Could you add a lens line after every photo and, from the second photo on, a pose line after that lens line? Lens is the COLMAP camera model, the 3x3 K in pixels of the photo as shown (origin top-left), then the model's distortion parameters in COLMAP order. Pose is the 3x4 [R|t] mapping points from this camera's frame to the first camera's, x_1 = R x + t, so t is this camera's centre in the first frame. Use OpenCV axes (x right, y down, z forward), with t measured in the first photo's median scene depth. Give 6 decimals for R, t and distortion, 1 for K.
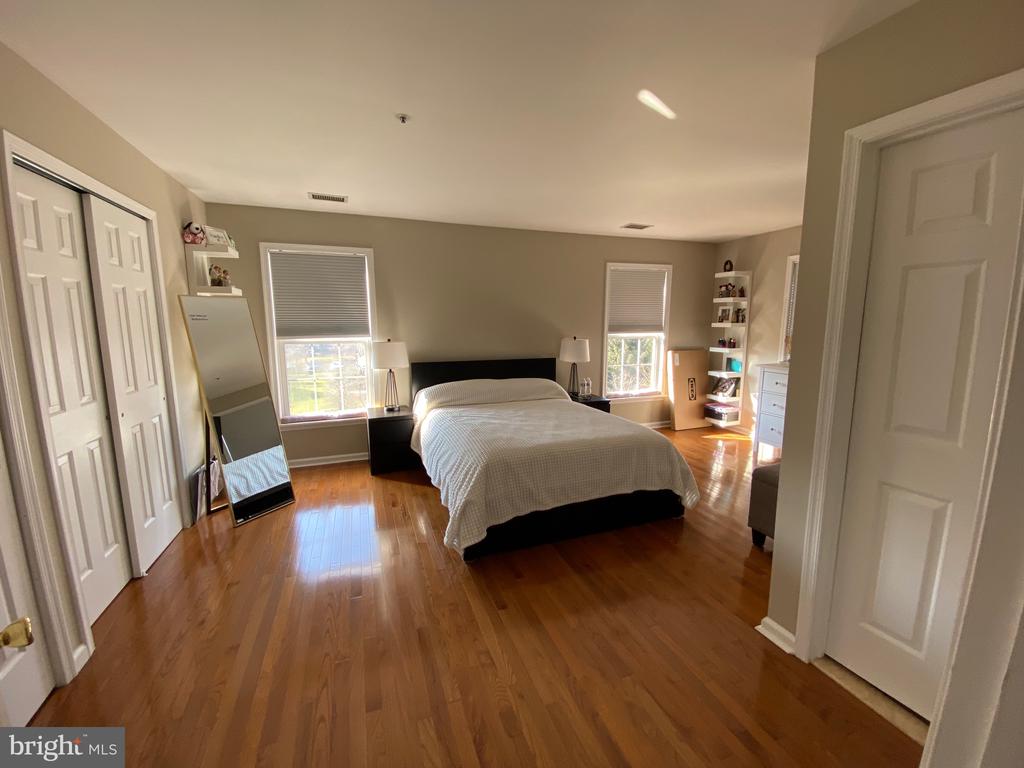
lens RADIAL K [[420.5, 0, 512.0], [0, 420.5, 384.0], [0, 0, 1]] dist [0.028258, -0.022388]
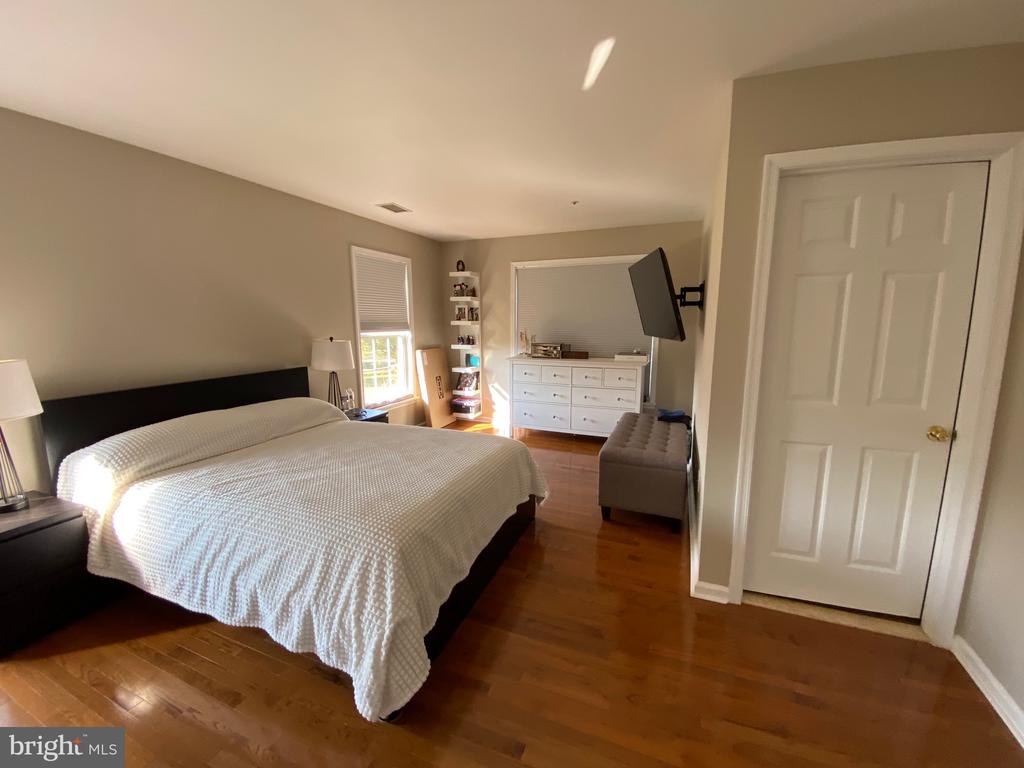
lens RADIAL K [[411.0, 0, 516.0], [0, 411.0, 386.5], [0, 0, 1]] dist [0.025274, -0.021047]
pose [[0.667331, -0.115905, 0.735687, -0.177379], [0.106833, 0.992498, 0.059458, -0.030097], [-0.737059, 0.038917, 0.674707, 0.226819]]
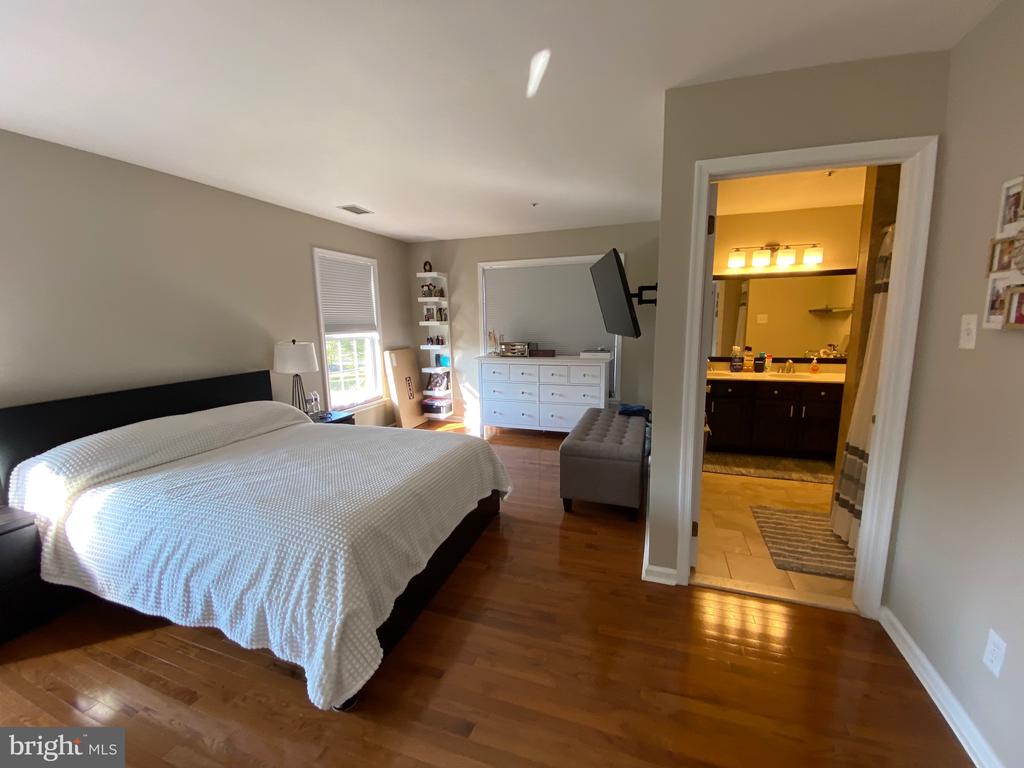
lens RADIAL K [[411.0, 0, 516.0], [0, 411.0, 386.5], [0, 0, 1]] dist [0.025274, -0.021047]
pose [[0.628802, -0.131296, 0.766400, -0.170968], [0.126293, 0.989798, 0.065949, -0.025451], [-0.767240, 0.055322, 0.638969, 0.197573]]
